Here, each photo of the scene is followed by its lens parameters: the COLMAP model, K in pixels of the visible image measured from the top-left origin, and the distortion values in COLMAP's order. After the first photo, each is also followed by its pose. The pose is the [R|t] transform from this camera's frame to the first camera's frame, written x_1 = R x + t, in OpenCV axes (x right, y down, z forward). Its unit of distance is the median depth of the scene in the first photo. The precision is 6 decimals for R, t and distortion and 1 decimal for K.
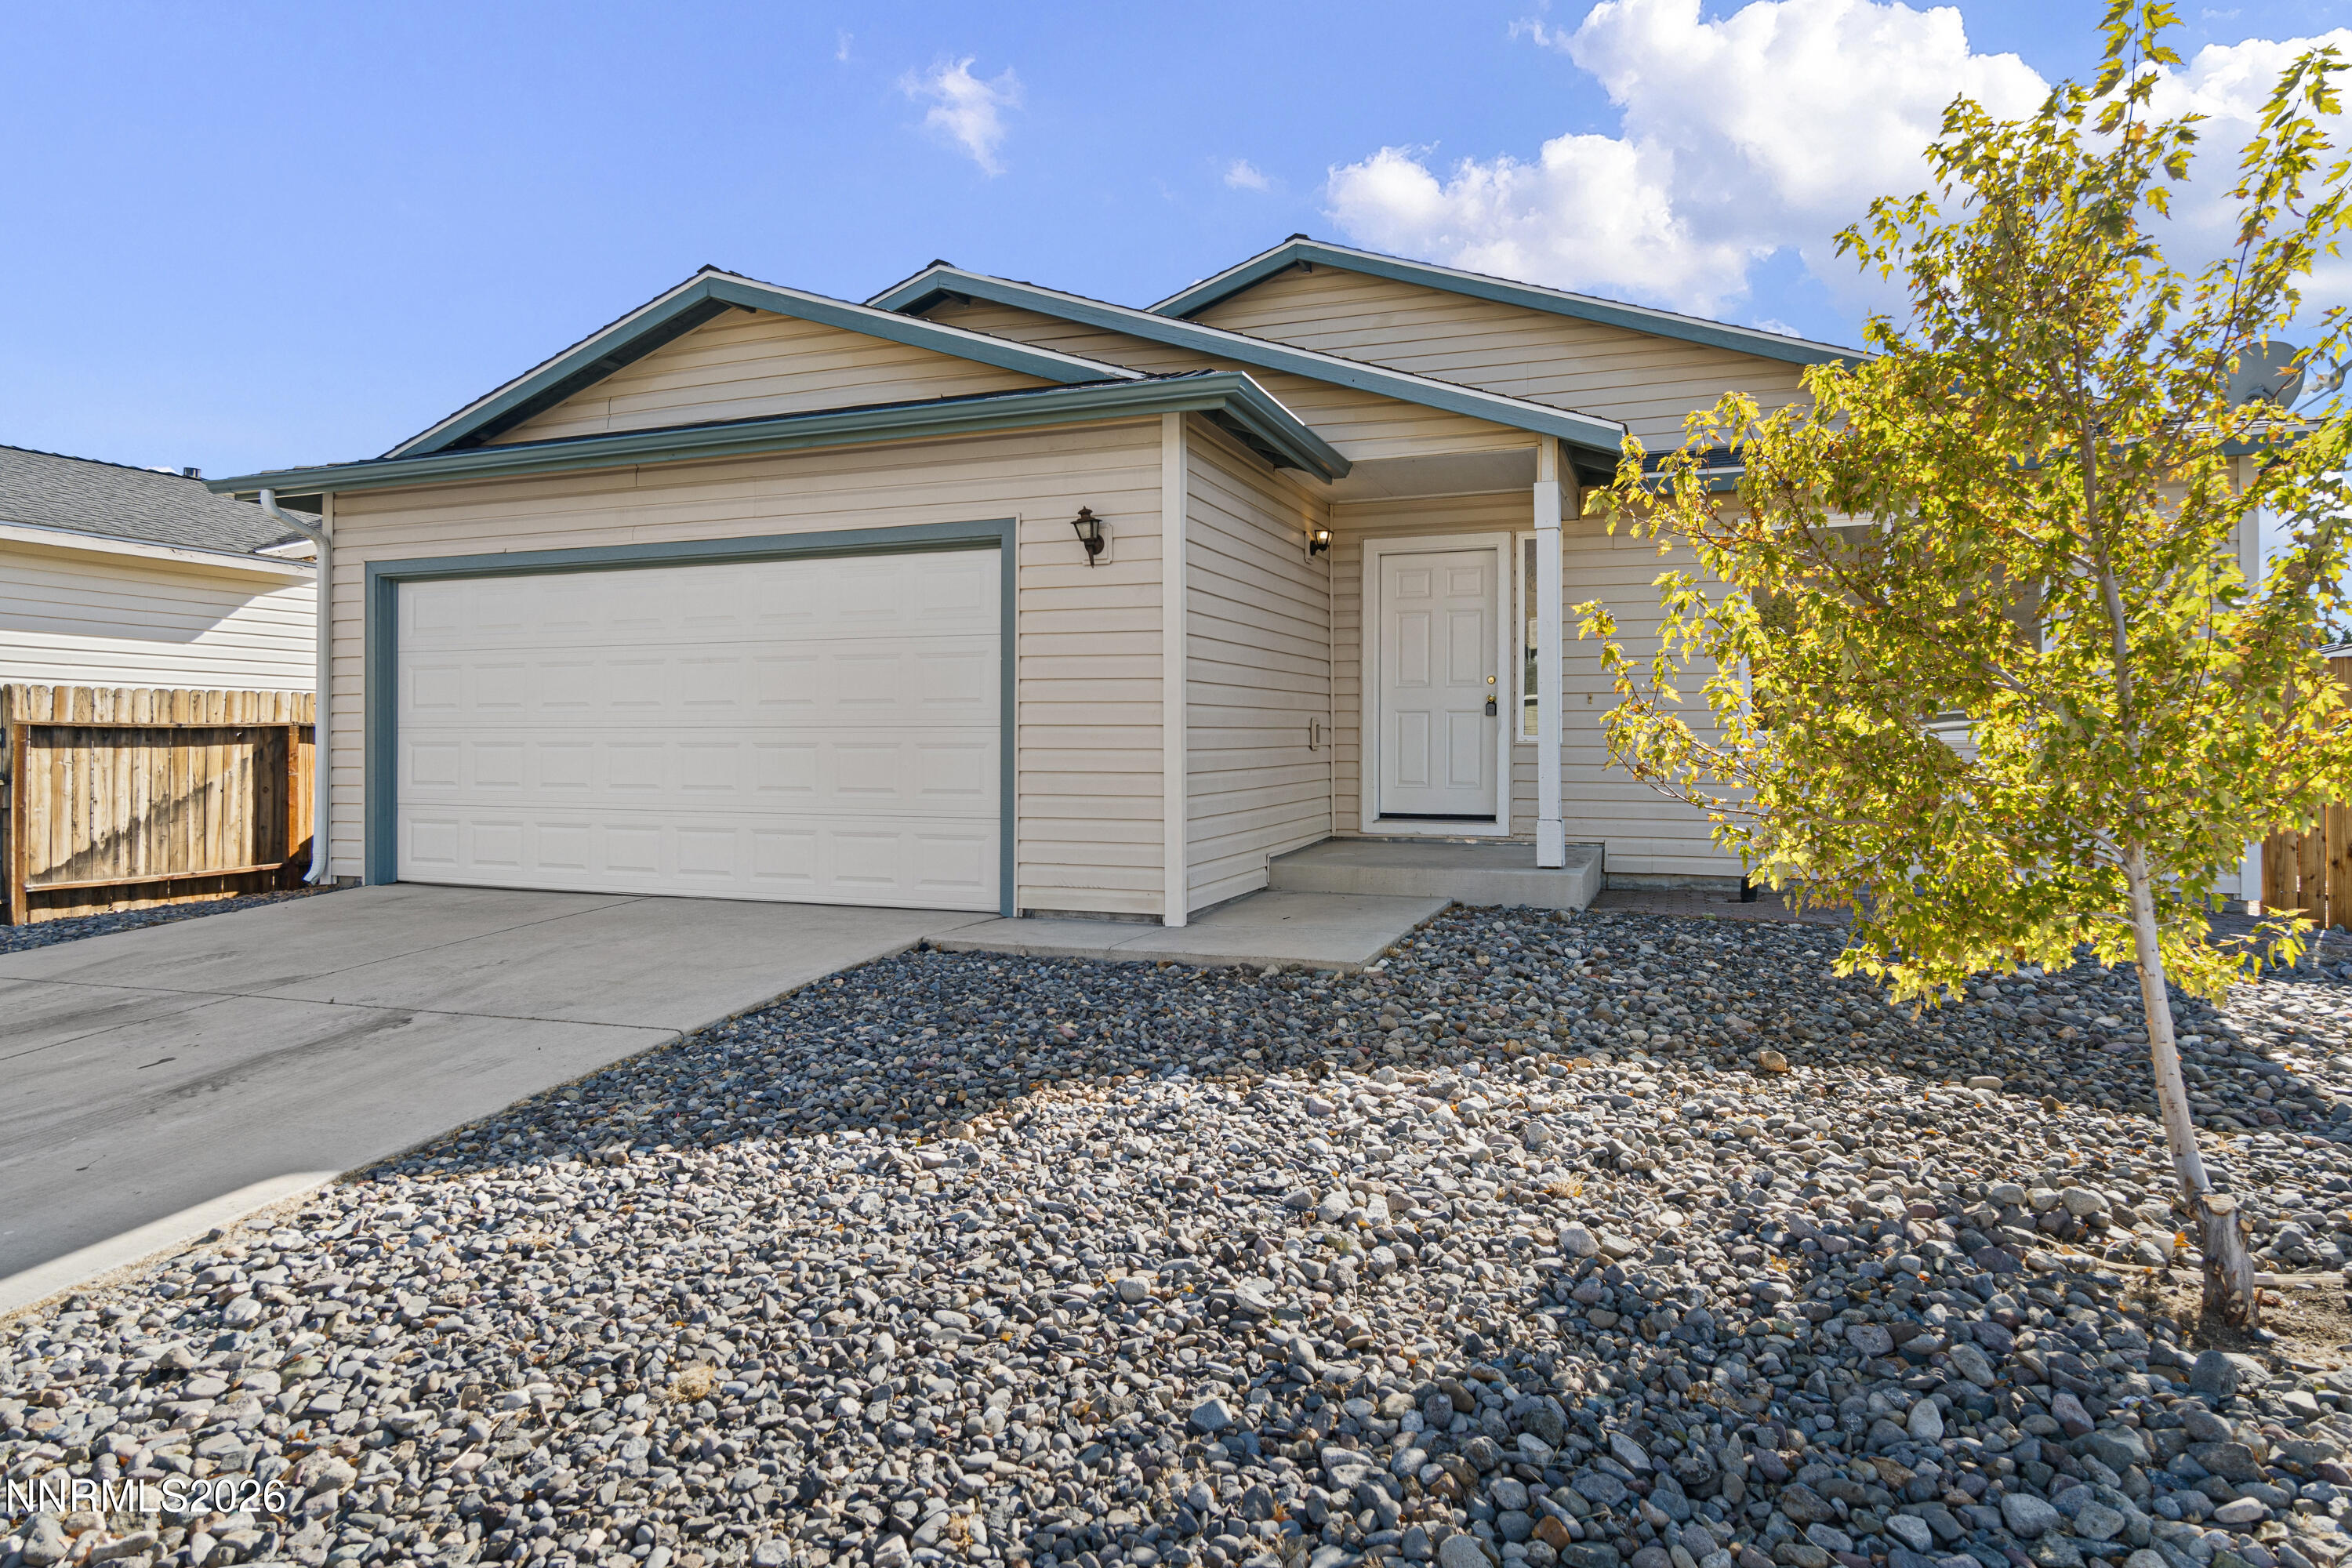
lens RADIAL K [[1332.4, 0, 1181.5], [0, 1332.4, 747.9], [0, 0, 1]] dist [-0.000773, -0.000004]
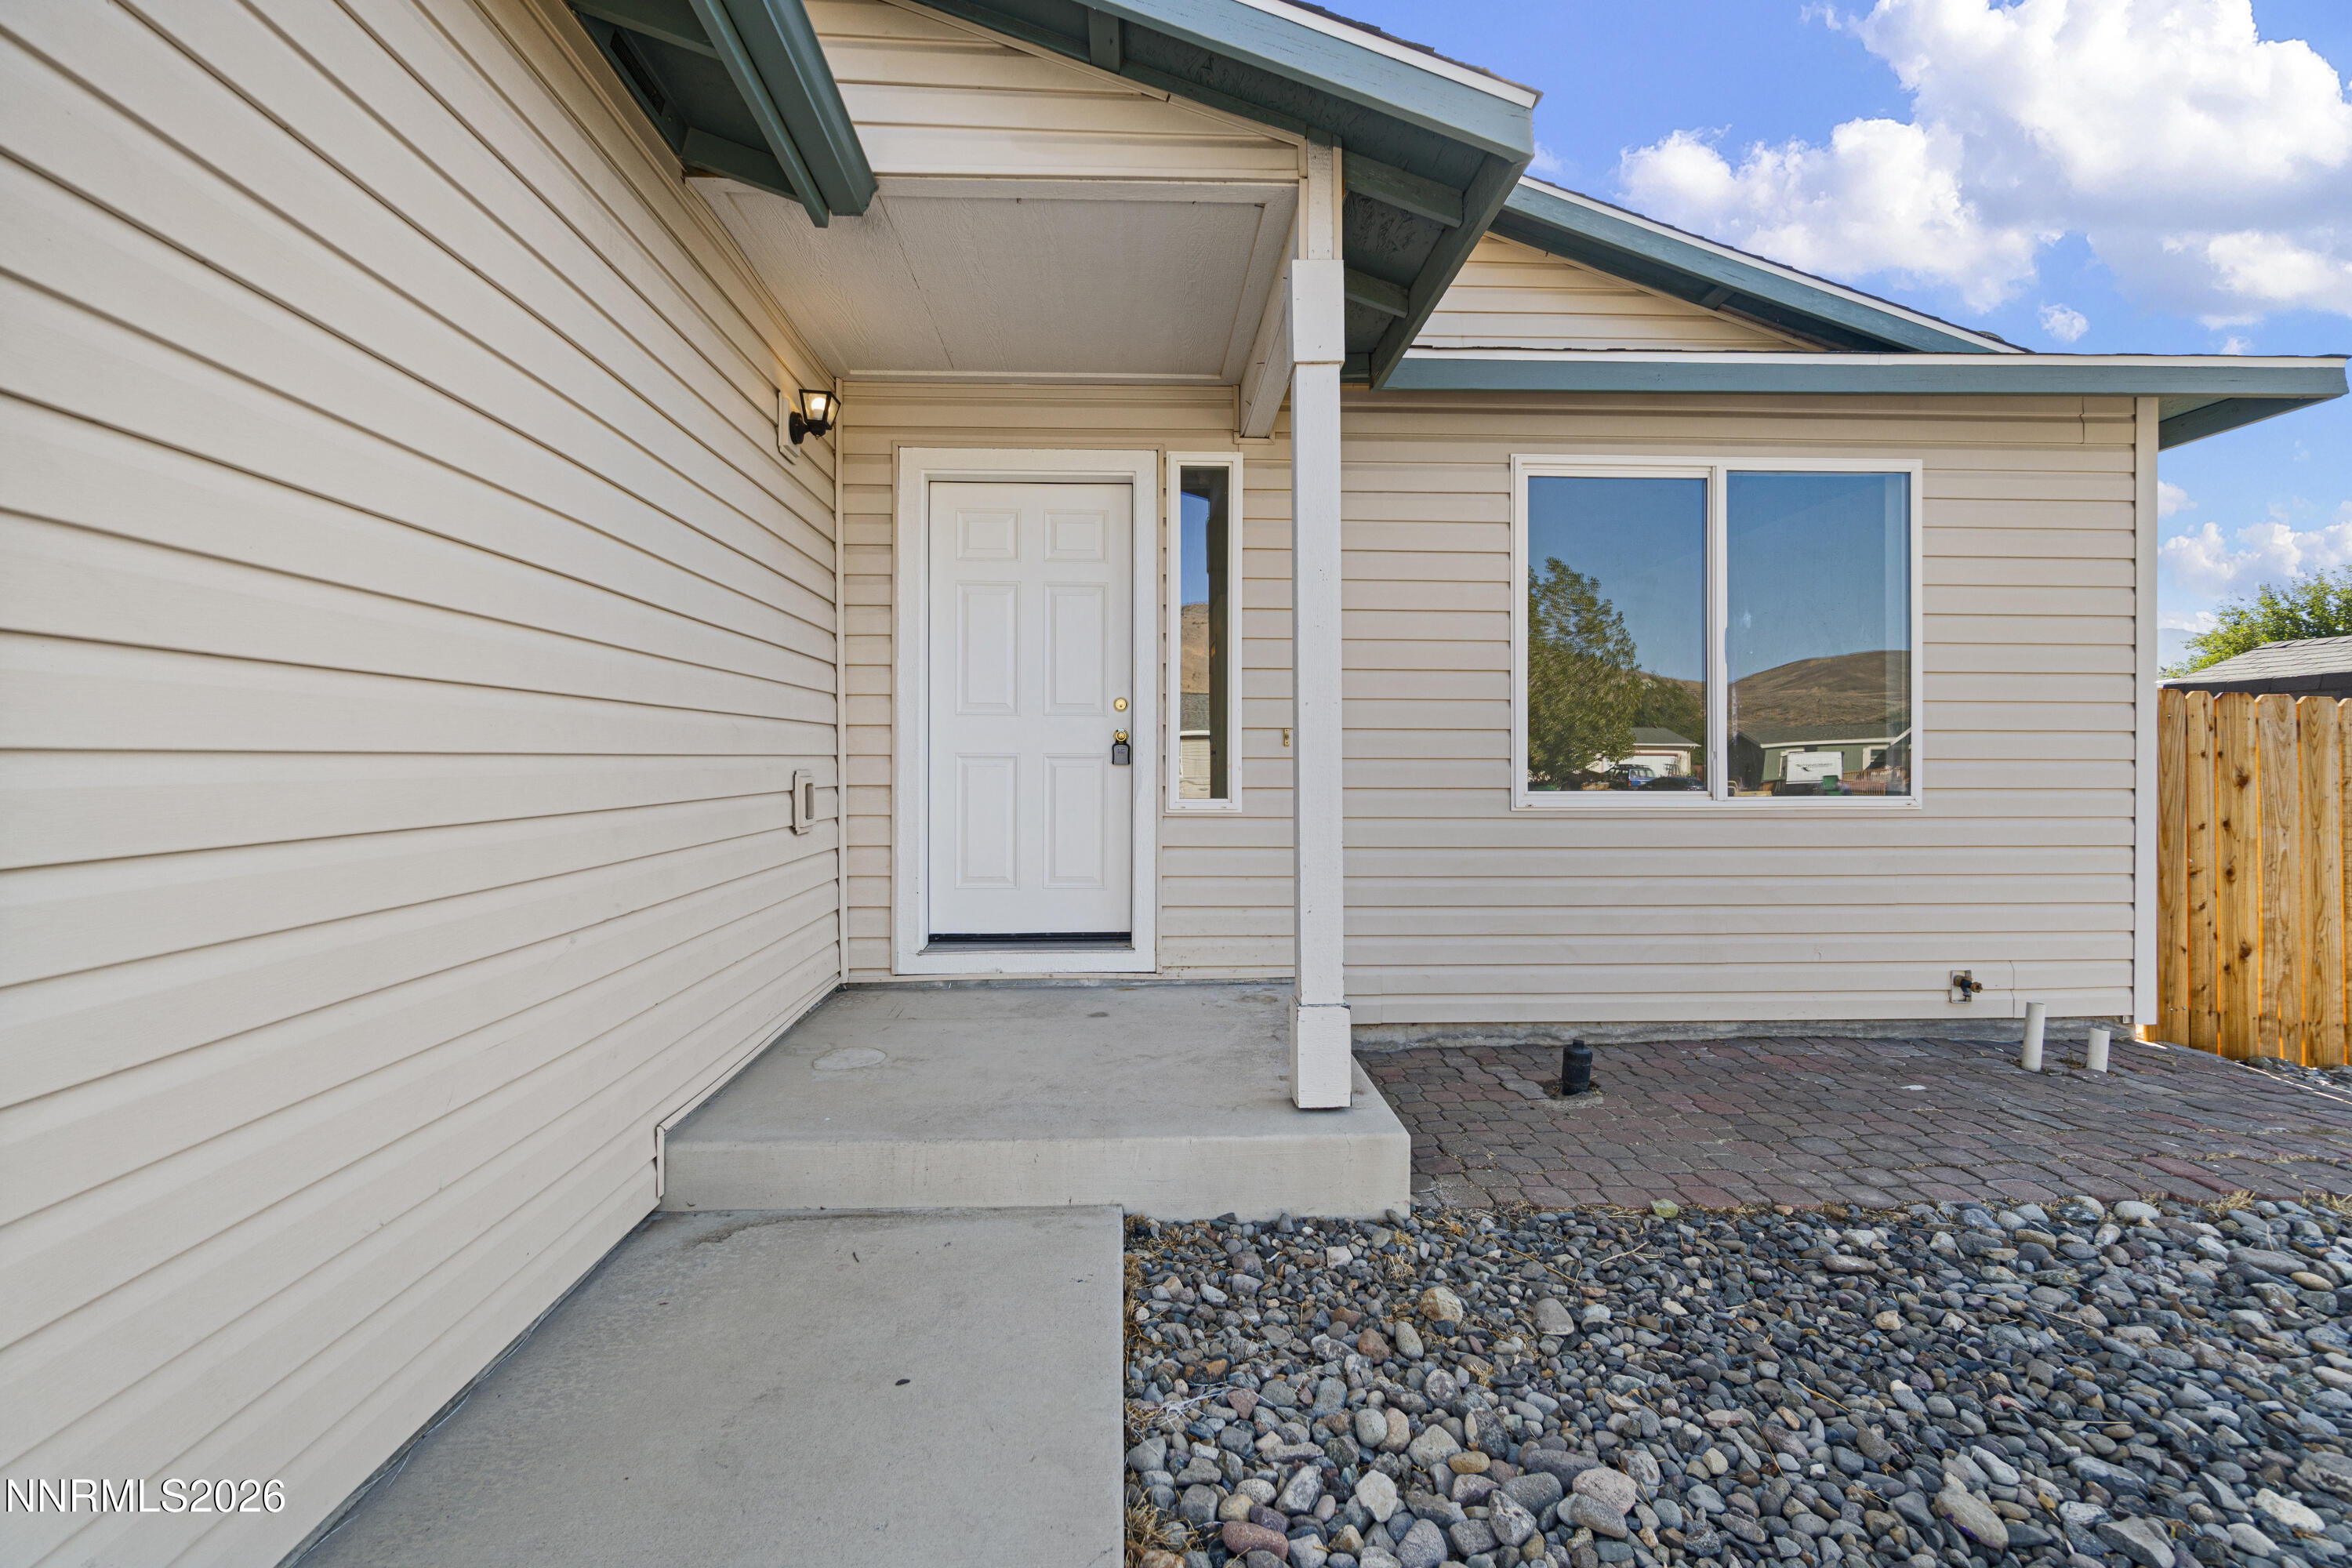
lens RADIAL K [[1027.9, 0, 1167.2], [0, 1027.9, 769.2], [0, 0, 1]] dist [-0.004073, -0.000193]
pose [[0.921612, -0.002468, 0.388104, 0.074646], [0.001706, 0.999996, 0.002307, -0.023116], [-0.388108, -0.001464, 0.921613, 0.573851]]
